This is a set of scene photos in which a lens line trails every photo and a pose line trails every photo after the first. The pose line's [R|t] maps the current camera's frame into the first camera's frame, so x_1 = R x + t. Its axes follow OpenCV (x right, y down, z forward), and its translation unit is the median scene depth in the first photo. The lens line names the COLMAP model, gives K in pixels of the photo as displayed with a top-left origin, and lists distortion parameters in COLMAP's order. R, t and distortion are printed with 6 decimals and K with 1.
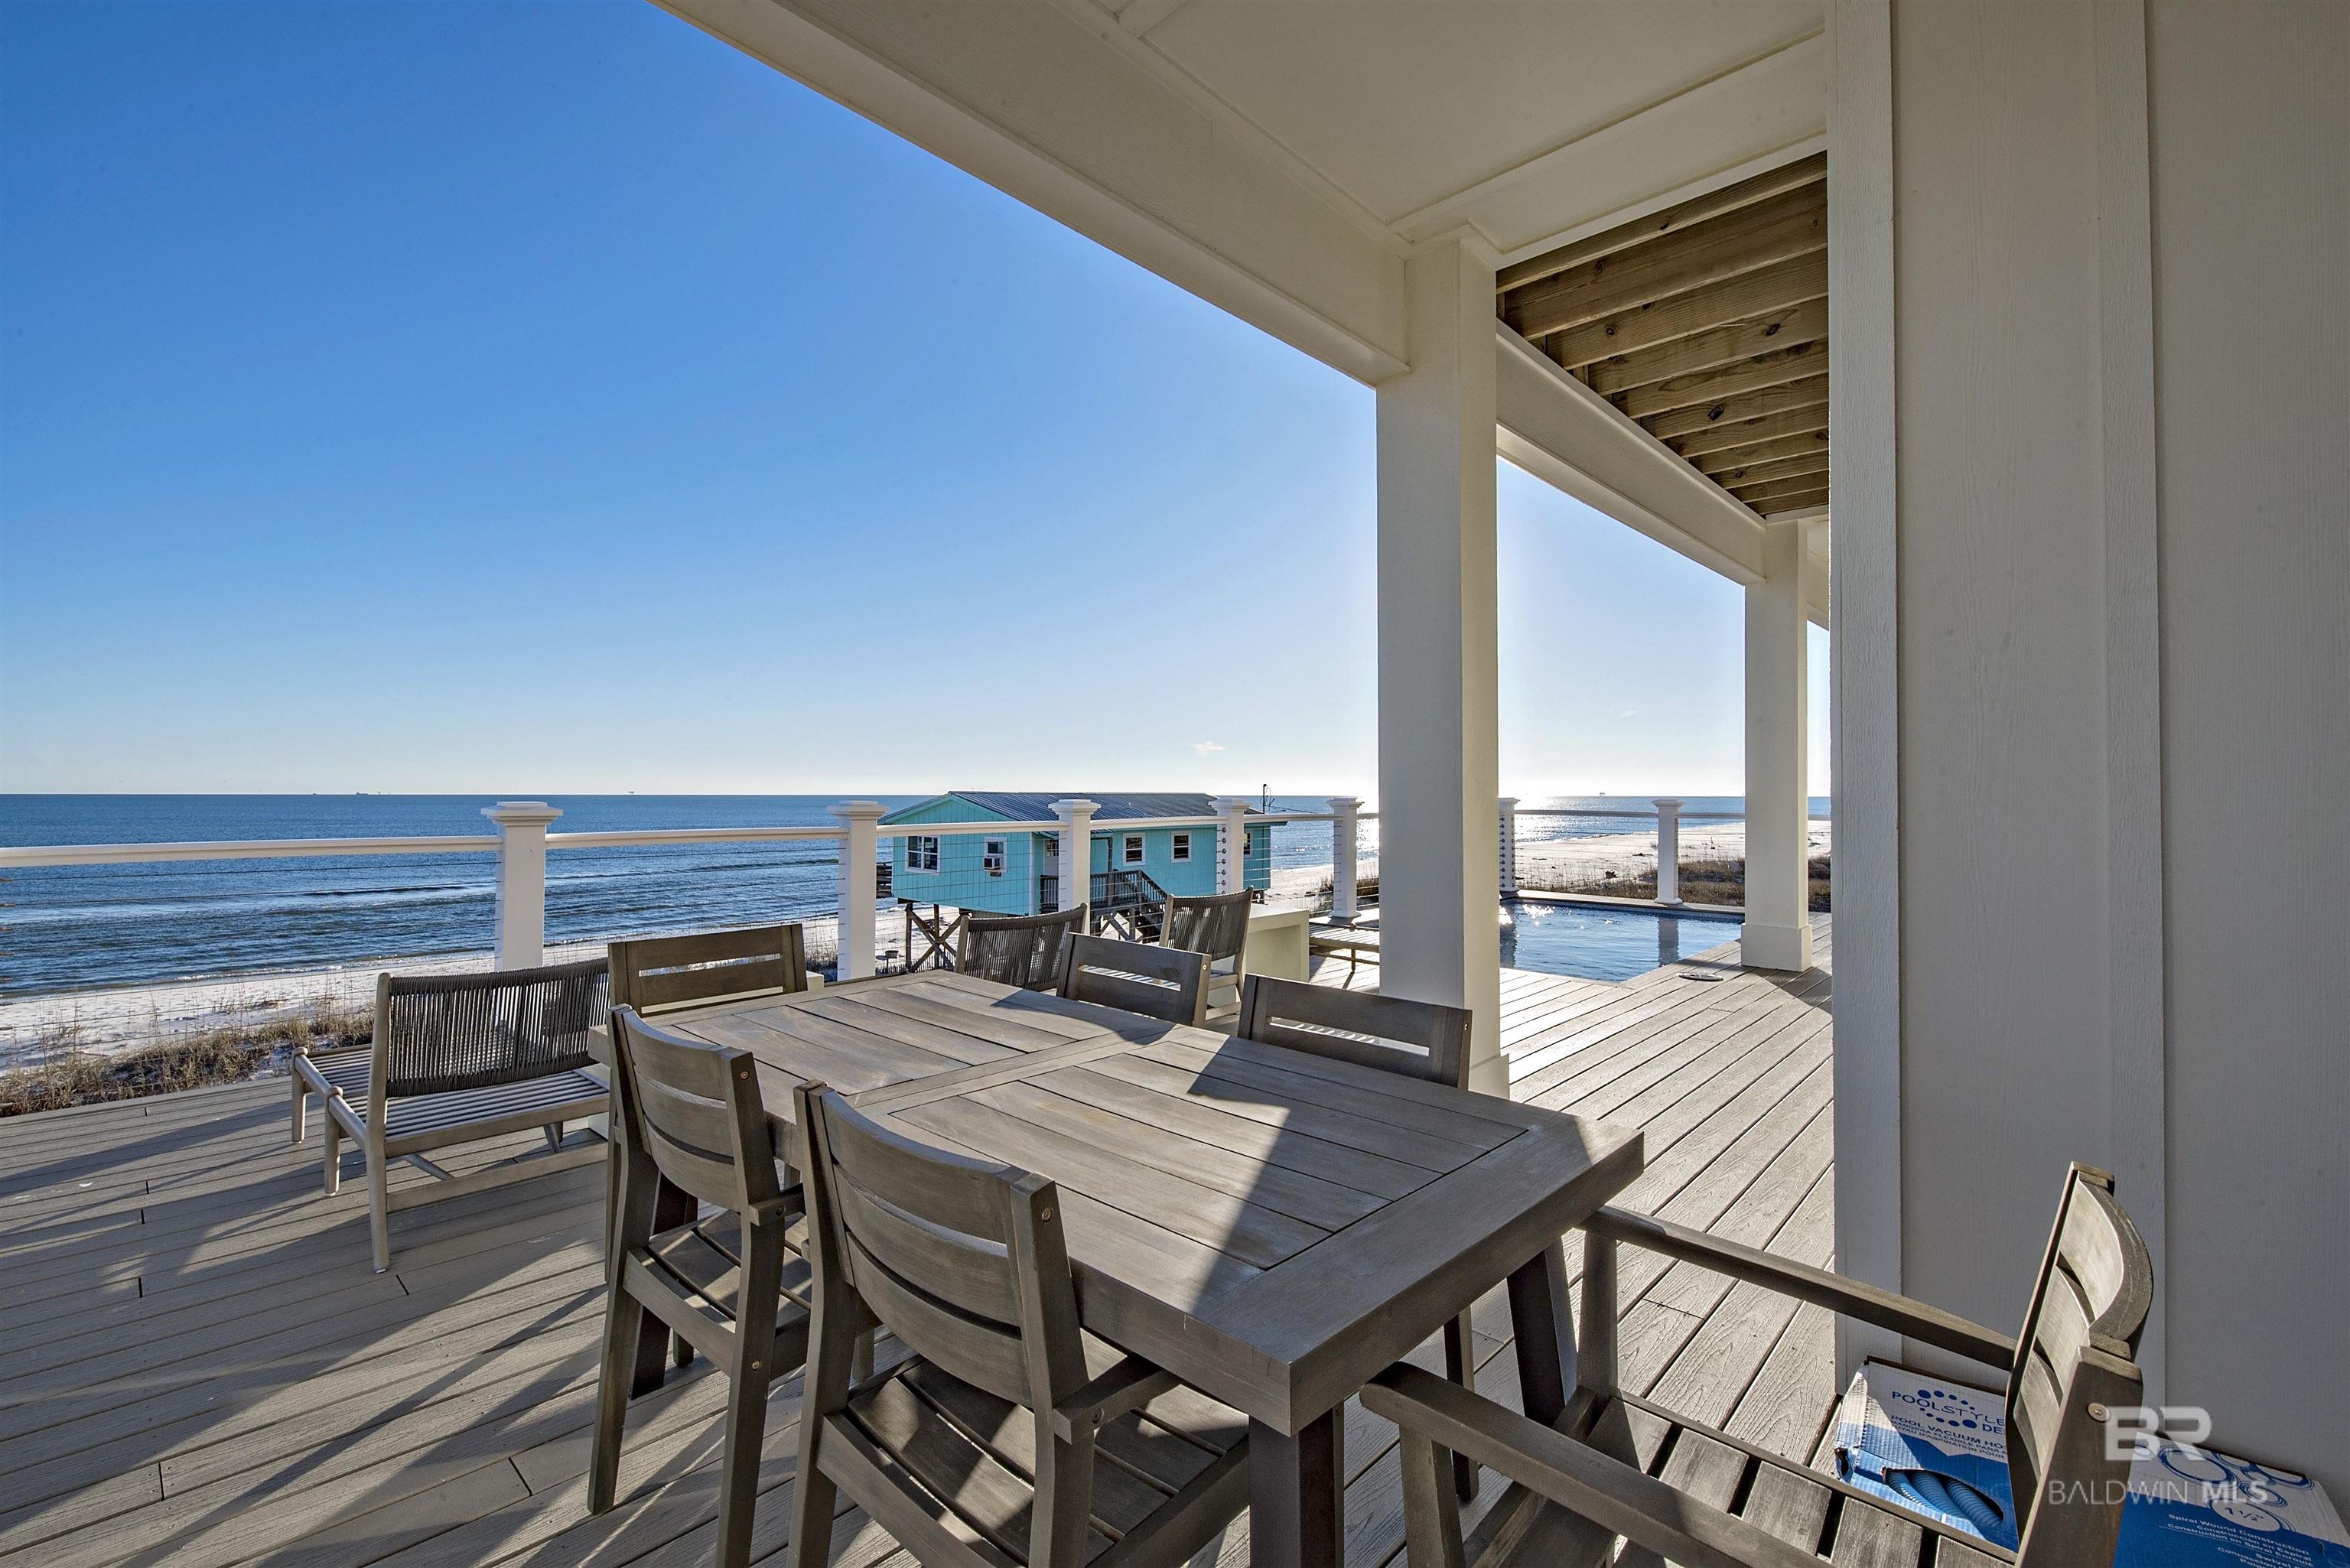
lens RADIAL K [[1015.7, 0, 1192.5], [0, 1015.7, 788.9], [0, 0, 1]] dist [-0.011088, -0.006157]
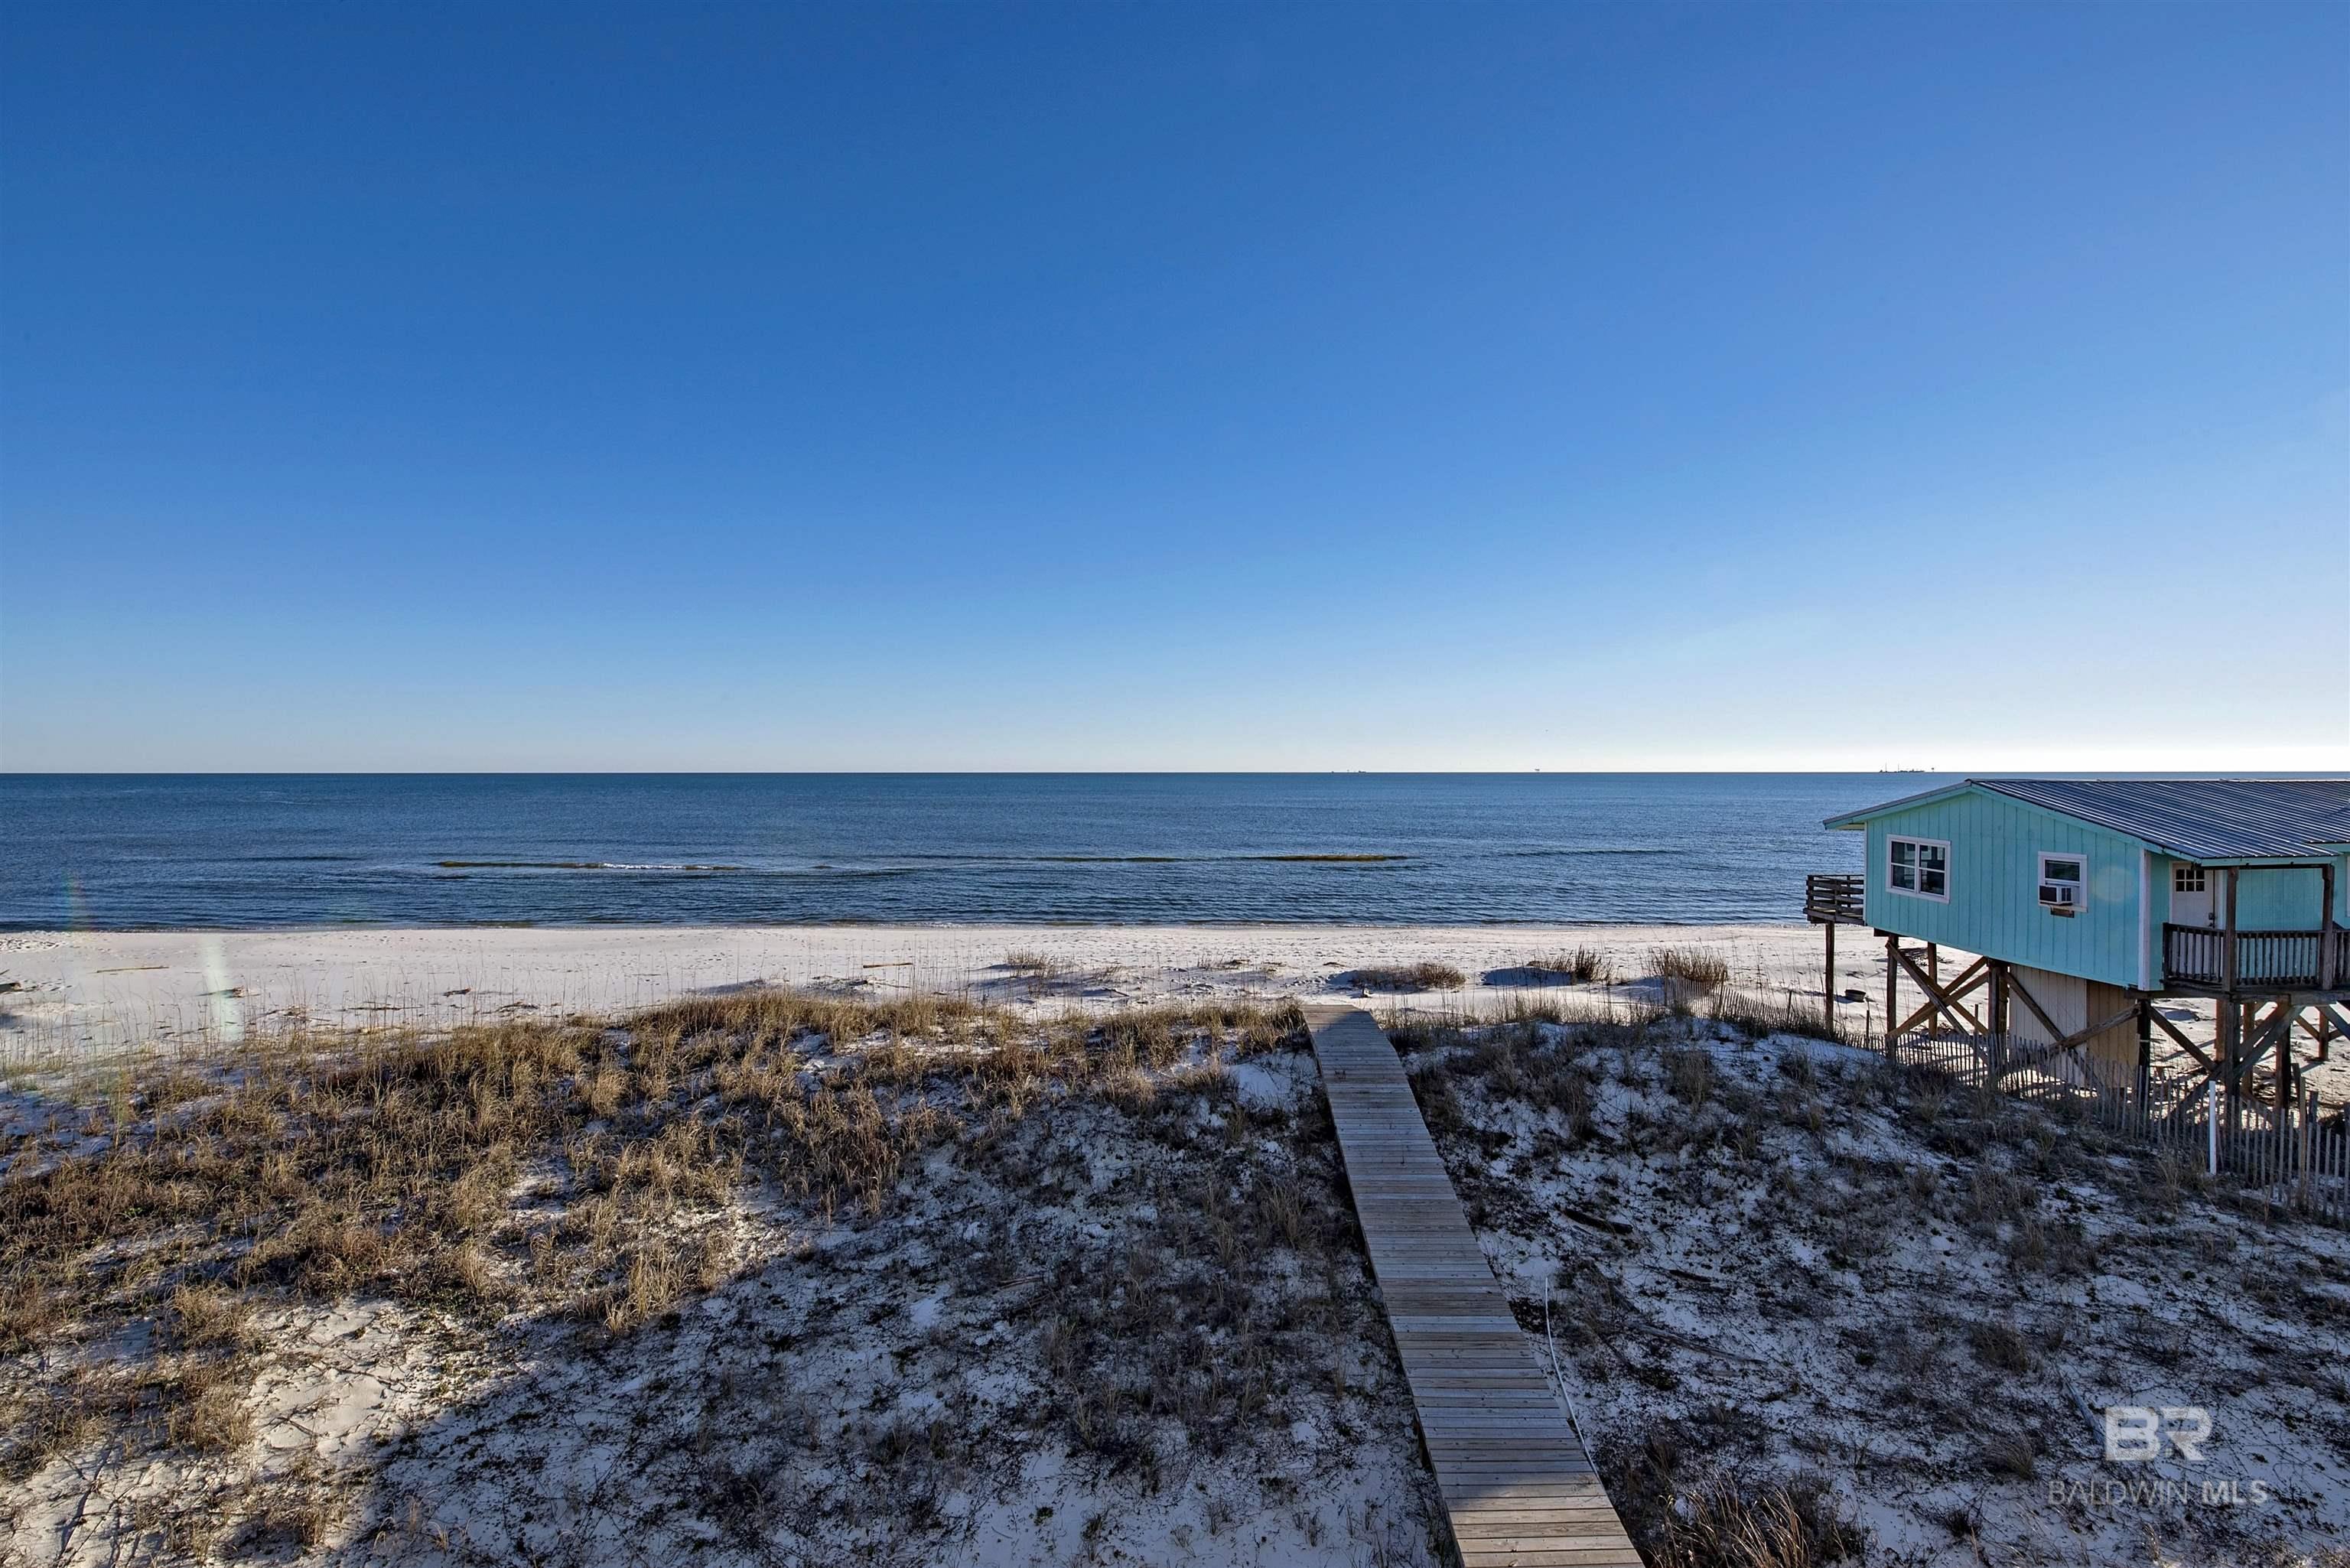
lens RADIAL K [[1015.7, 0, 1177.0], [0, 1015.7, 774.4], [0, 0, 1]] dist [-0.011088, -0.006157]
pose [[0.661660, -0.002374, -0.749800, -0.084159], [0.008790, 0.999951, 0.004590, -0.008429], [0.749753, -0.009628, 0.661648, 0.166020]]
